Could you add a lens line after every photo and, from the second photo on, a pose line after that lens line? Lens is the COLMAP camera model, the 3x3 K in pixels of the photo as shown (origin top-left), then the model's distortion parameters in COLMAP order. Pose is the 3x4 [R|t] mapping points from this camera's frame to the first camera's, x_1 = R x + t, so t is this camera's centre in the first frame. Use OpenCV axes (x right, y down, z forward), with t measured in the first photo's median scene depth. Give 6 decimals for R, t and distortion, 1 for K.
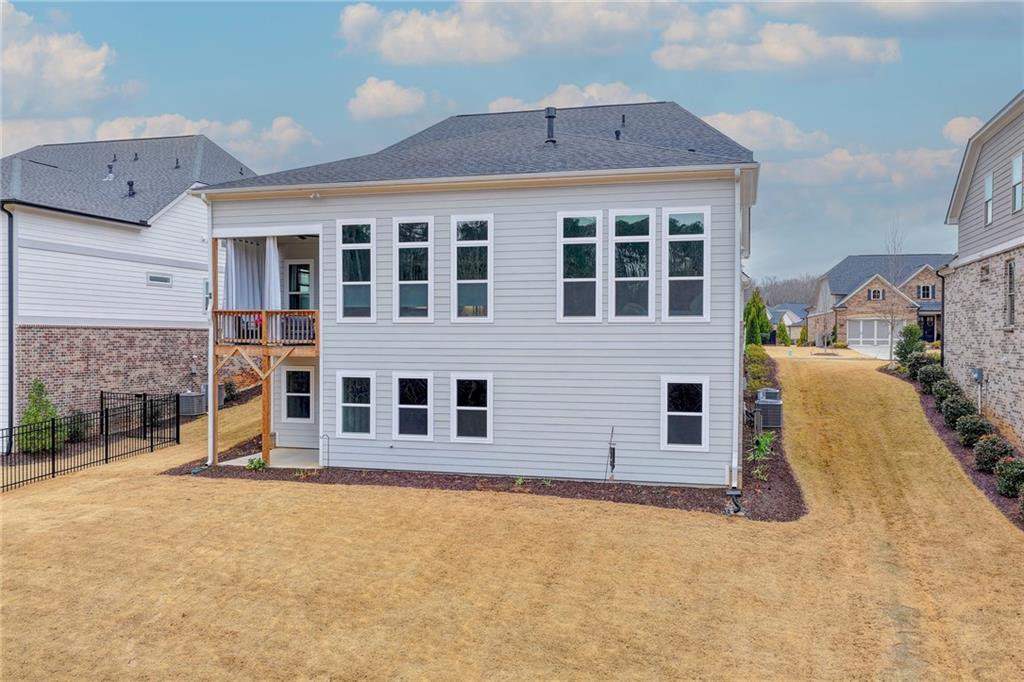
lens RADIAL K [[851.4, 0, 515.2], [0, 851.4, 341.1], [0, 0, 1]] dist [0.002427, -0.003859]
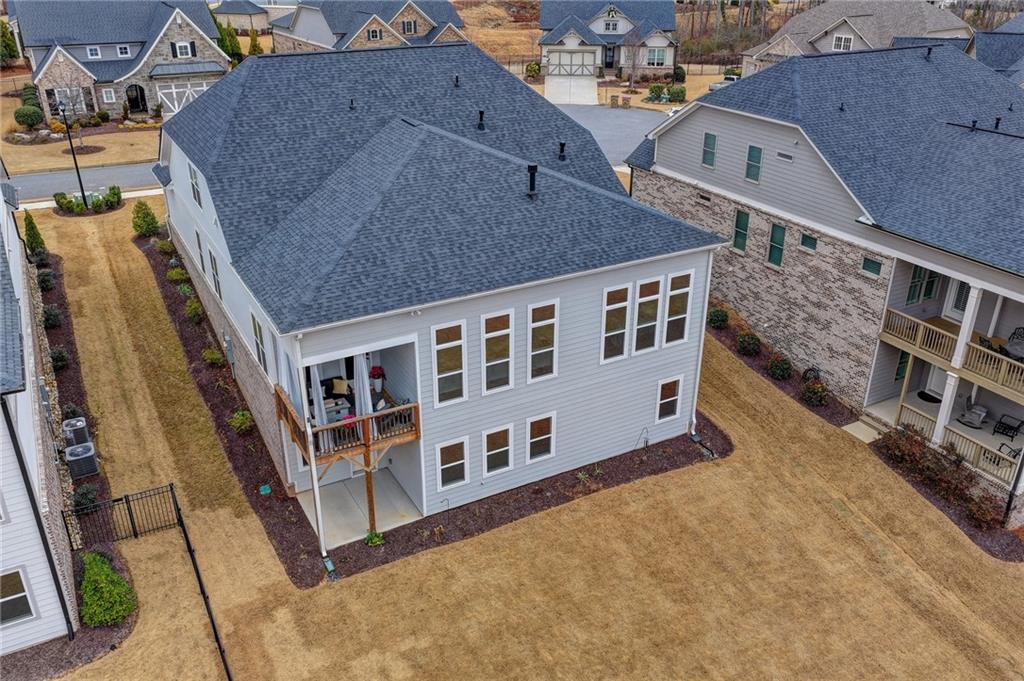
lens RADIAL K [[851.4, 0, 513.4], [0, 851.4, 340.8], [0, 0, 1]] dist [0.002427, -0.003859]
pose [[0.724123, -0.300894, 0.620572, -0.842773], [0.005816, 0.902440, 0.430776, -0.615160], [-0.689647, -0.308326, 0.655227, 0.222871]]
